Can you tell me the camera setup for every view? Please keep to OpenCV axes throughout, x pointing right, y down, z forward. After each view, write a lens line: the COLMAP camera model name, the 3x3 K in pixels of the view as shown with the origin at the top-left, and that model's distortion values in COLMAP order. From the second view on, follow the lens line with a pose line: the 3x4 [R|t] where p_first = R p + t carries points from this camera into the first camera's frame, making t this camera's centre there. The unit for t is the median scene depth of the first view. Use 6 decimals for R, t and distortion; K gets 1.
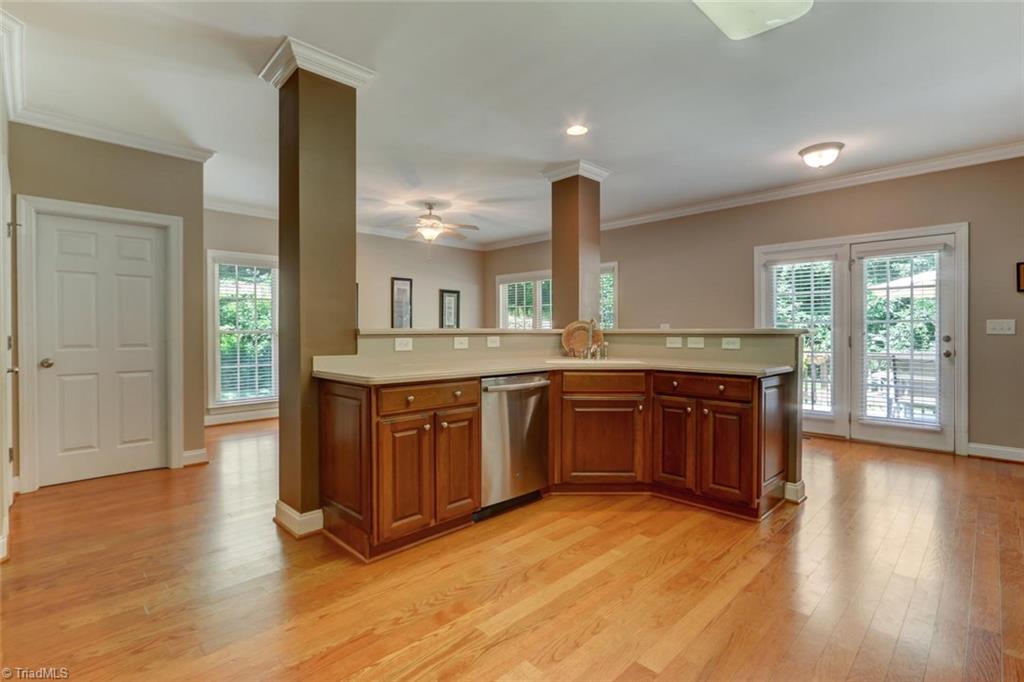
lens RADIAL K [[487.5, 0, 519.5], [0, 487.5, 332.4], [0, 0, 1]] dist [-0.005038, 0.004723]
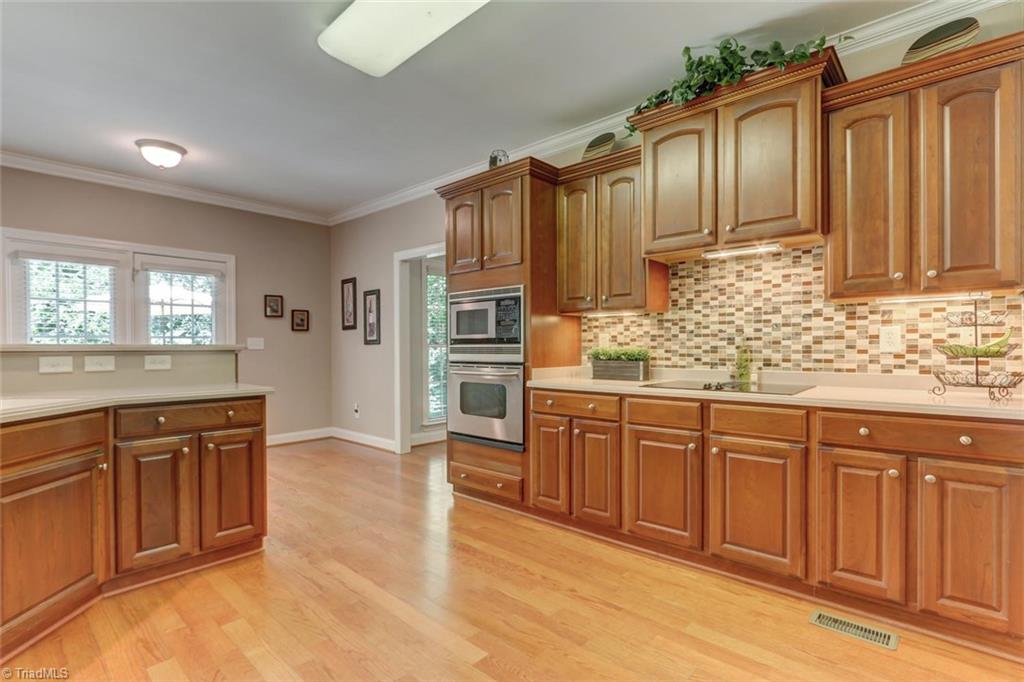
lens RADIAL K [[487.5, 0, 517.9], [0, 487.5, 349.1], [0, 0, 1]] dist [-0.005038, 0.004723]
pose [[-0.040458, -0.005630, 0.999165, -0.433000], [0.003310, 0.999978, 0.005768, -0.002694], [-0.999176, 0.003541, -0.040439, 0.508244]]
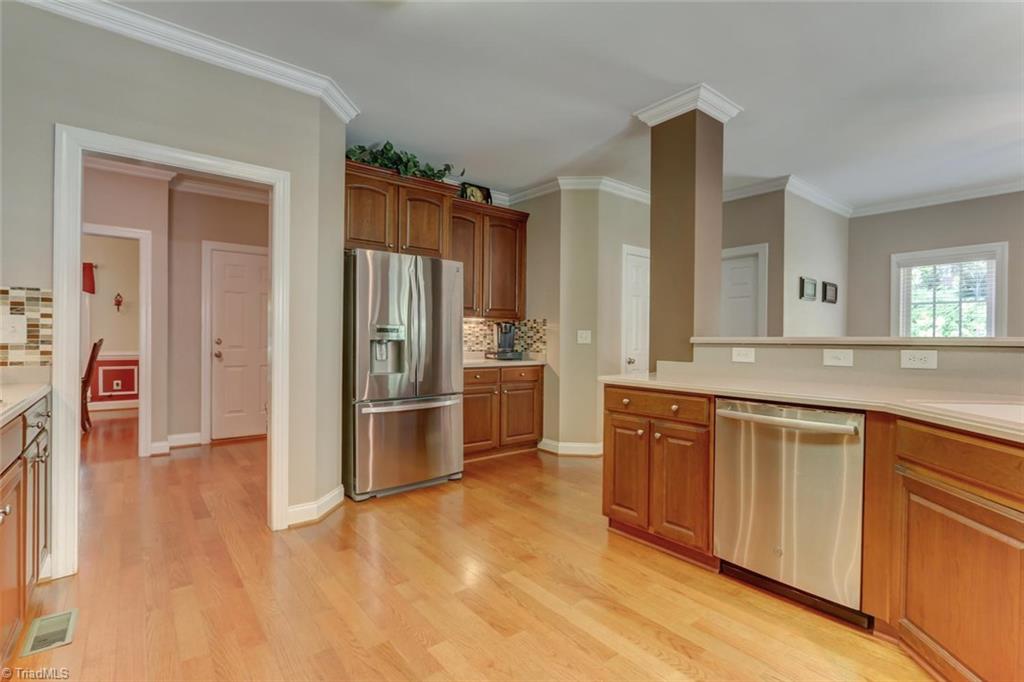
lens RADIAL K [[487.5, 0, 509.9], [0, 487.5, 340.3], [0, 0, 1]] dist [-0.005038, 0.004723]
pose [[-0.128252, 0.003345, -0.991736, 0.705746], [-0.007532, 0.999962, 0.004346, -0.002900], [0.991713, 0.008027, -0.128222, 0.689623]]
